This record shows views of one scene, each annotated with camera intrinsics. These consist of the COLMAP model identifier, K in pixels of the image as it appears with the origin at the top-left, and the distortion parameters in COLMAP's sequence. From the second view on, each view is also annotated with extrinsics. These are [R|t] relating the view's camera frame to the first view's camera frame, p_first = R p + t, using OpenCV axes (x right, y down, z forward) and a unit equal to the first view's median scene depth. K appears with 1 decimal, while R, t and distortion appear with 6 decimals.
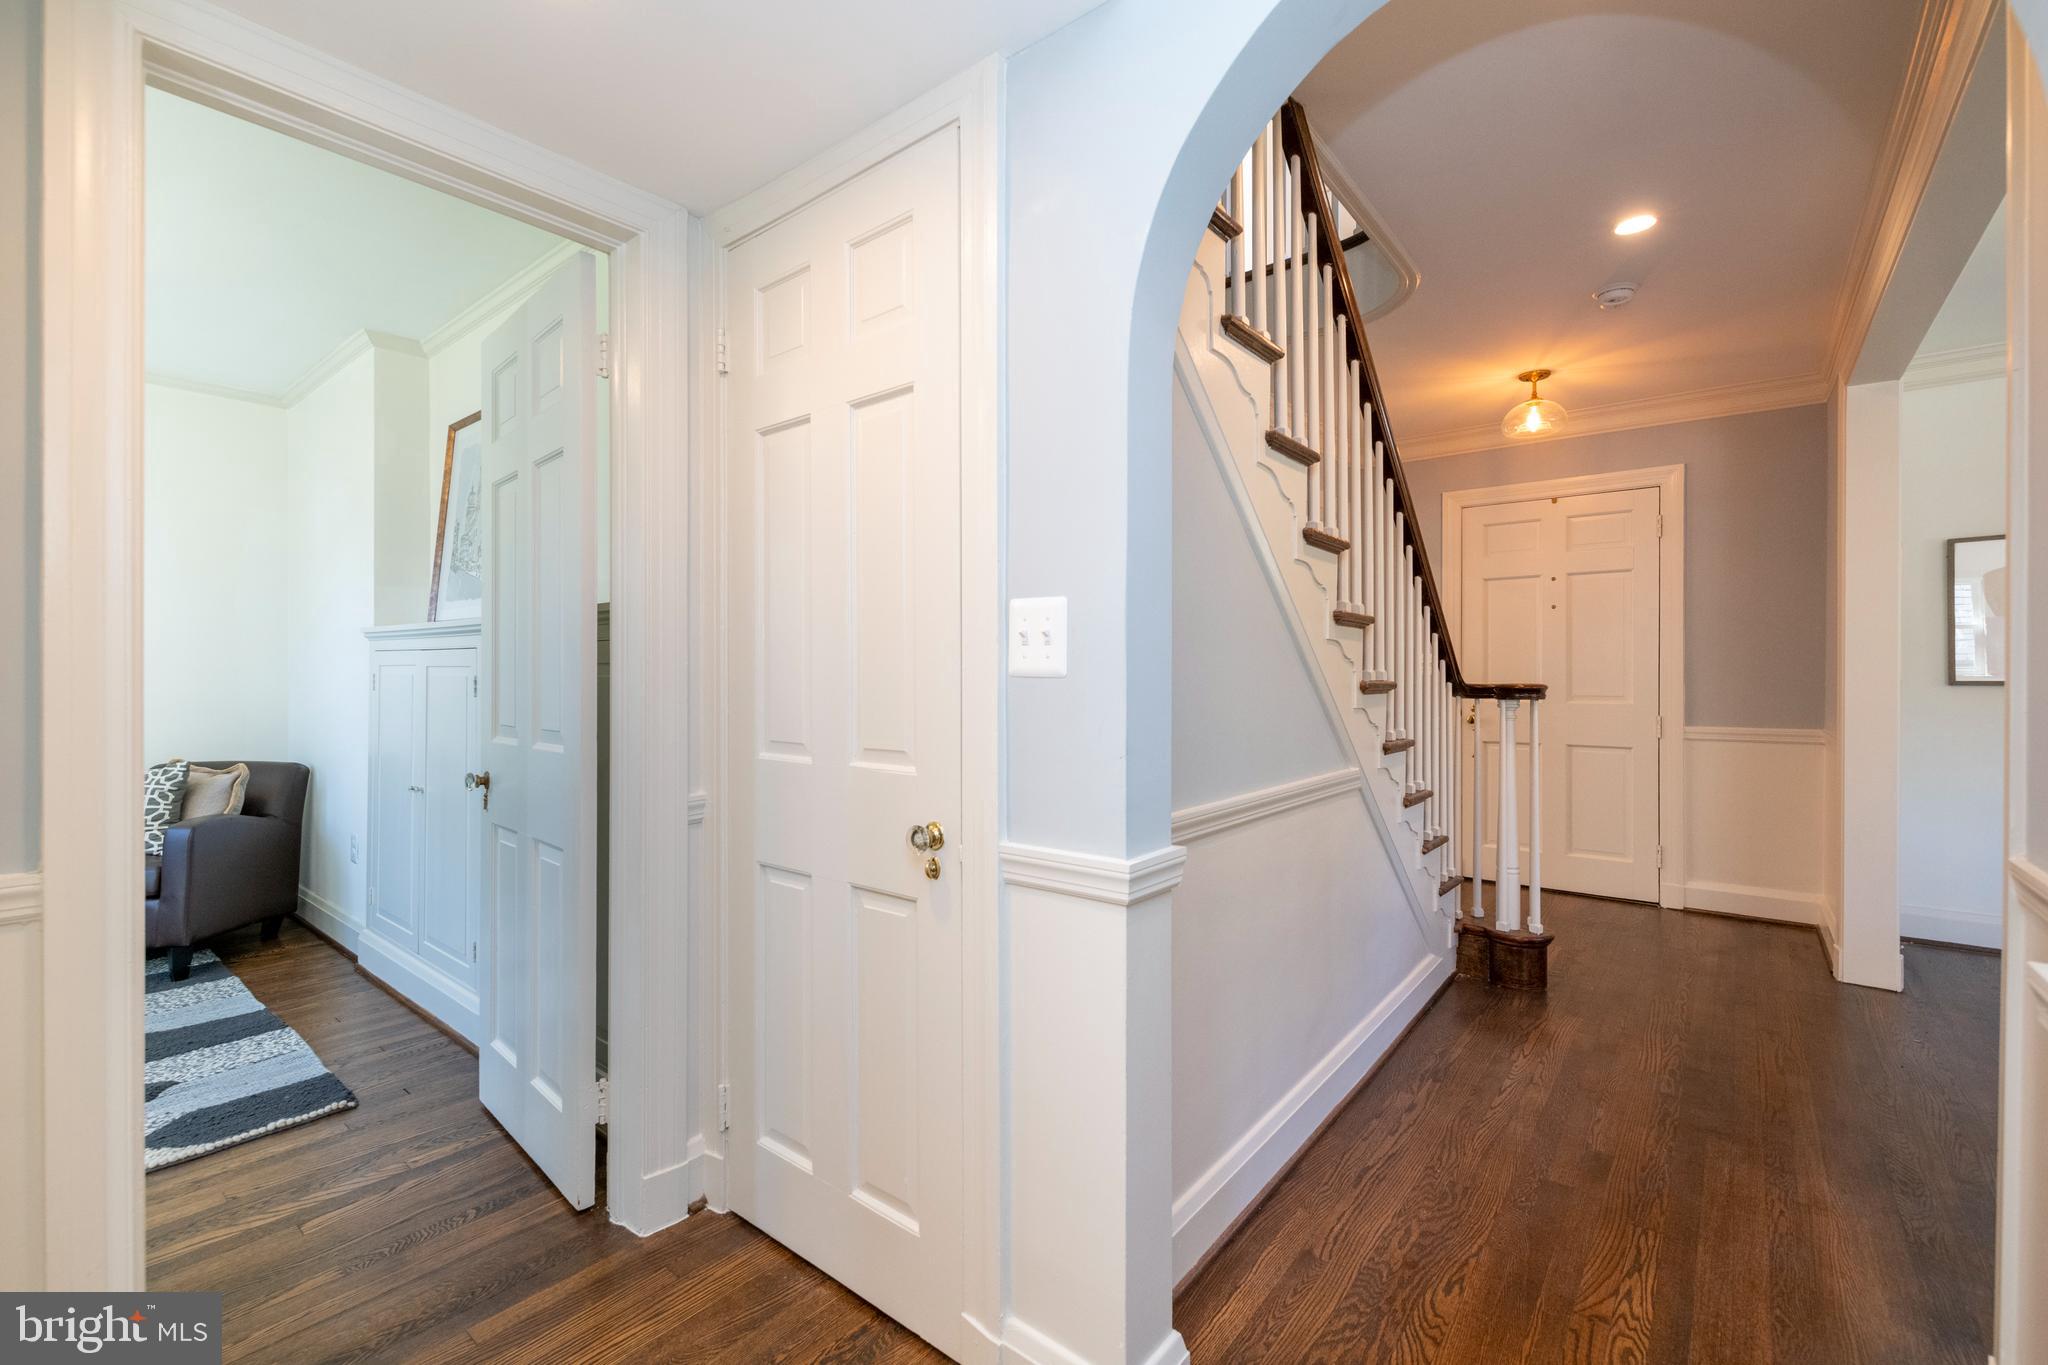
lens RADIAL K [[875.5, 0, 1016.8], [0, 875.5, 672.6], [0, 0, 1]] dist [0.002555, -0.001010]
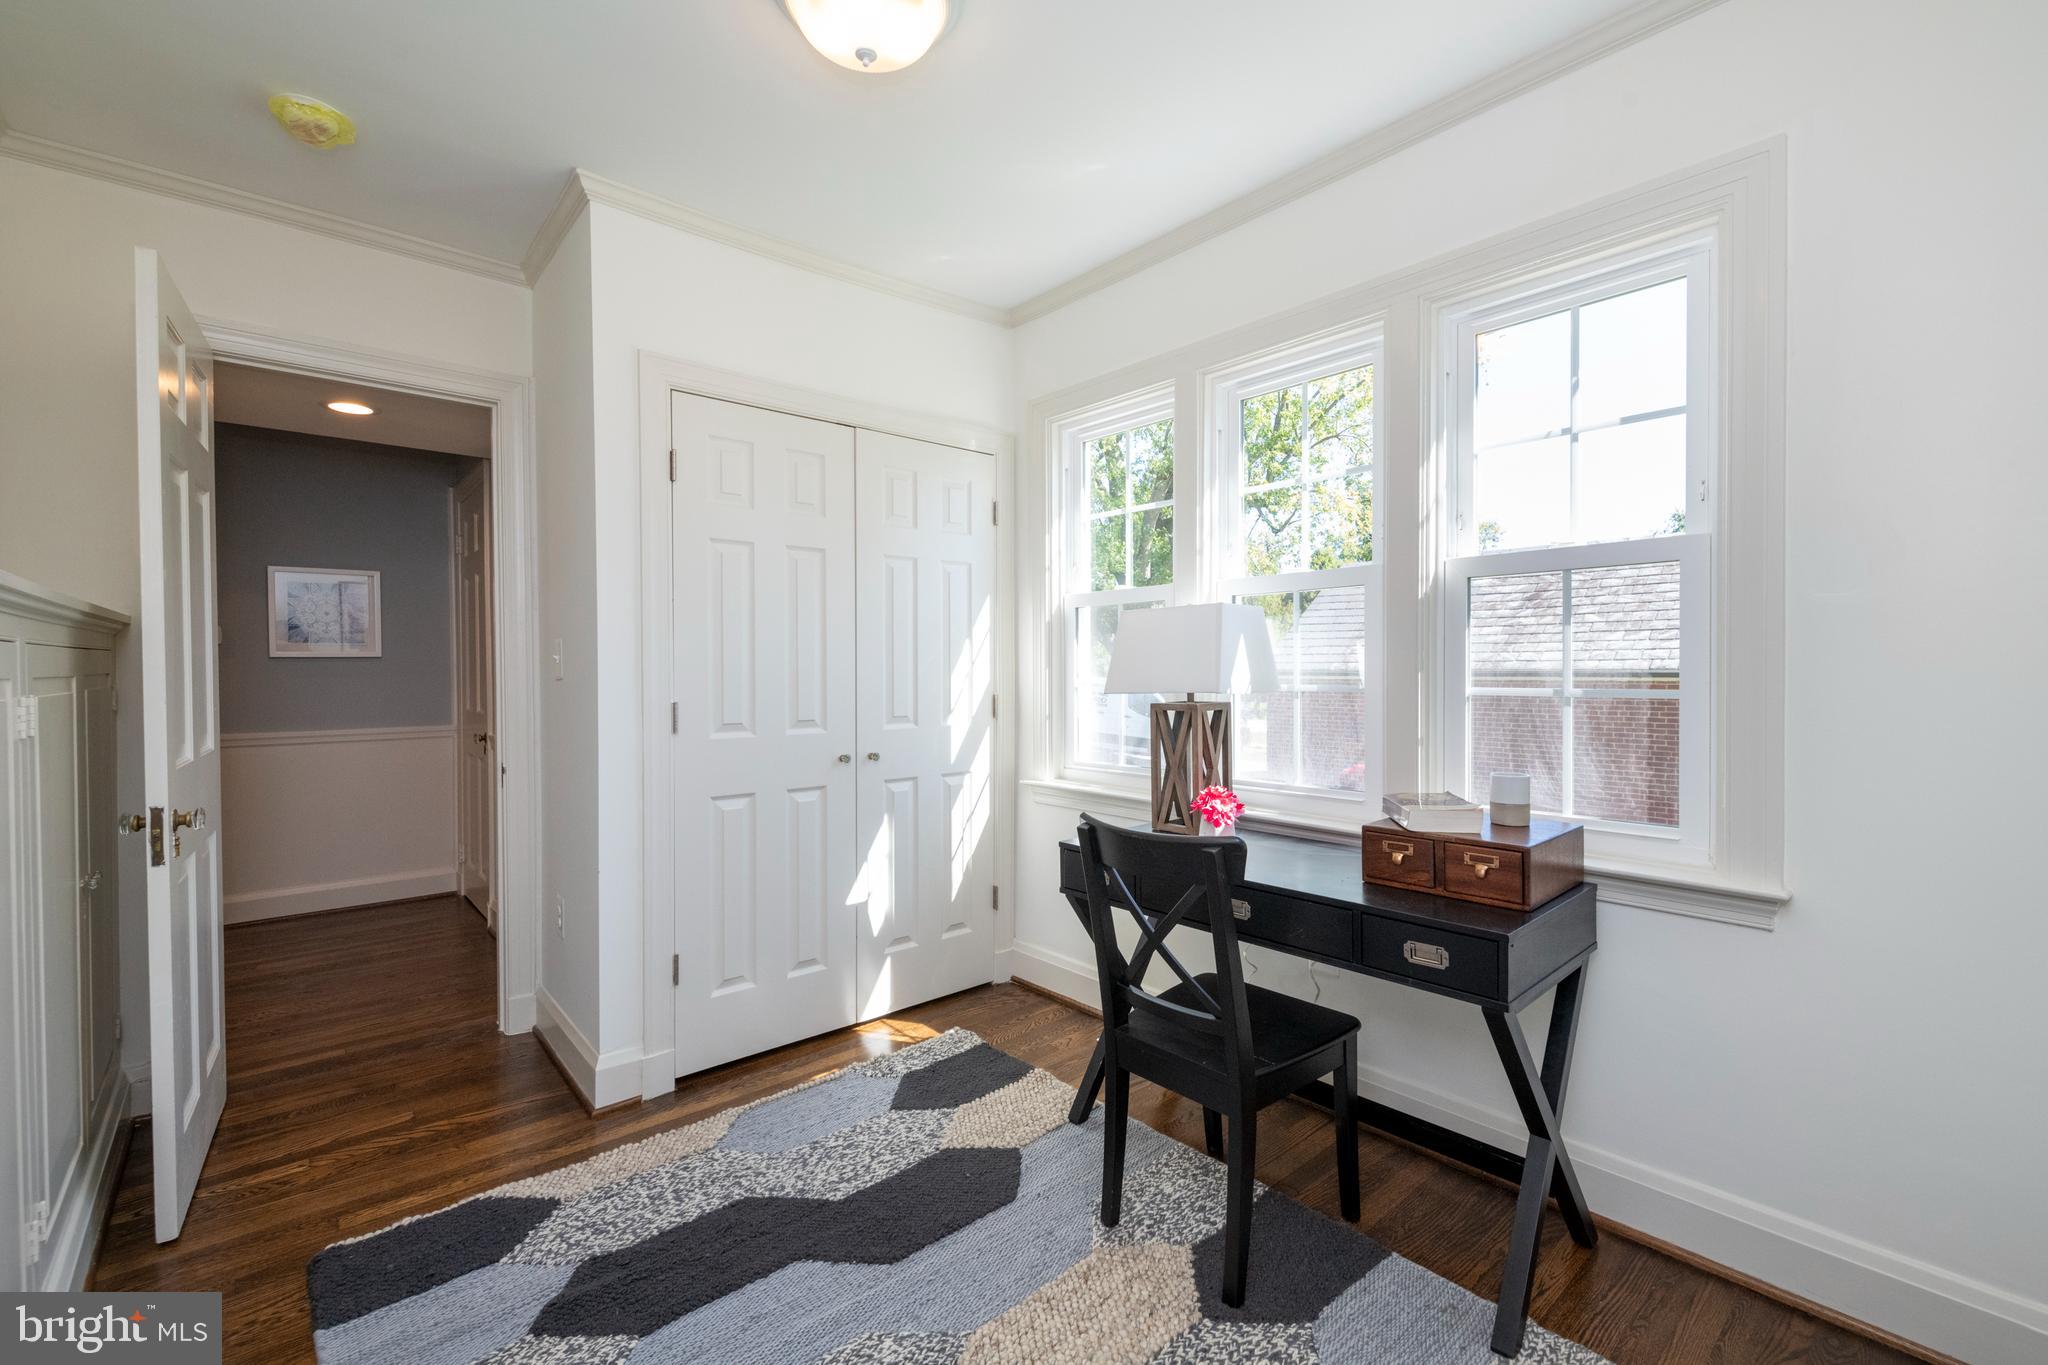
lens RADIAL K [[875.5, 0, 1016.5], [0, 875.5, 680.9], [0, 0, 1]] dist [0.002555, -0.001010]
pose [[-0.984134, 0.001940, 0.177416, -1.020820], [0.003646, 0.999950, 0.009295, -0.005817], [-0.177389, 0.009794, -0.984092, 1.120355]]
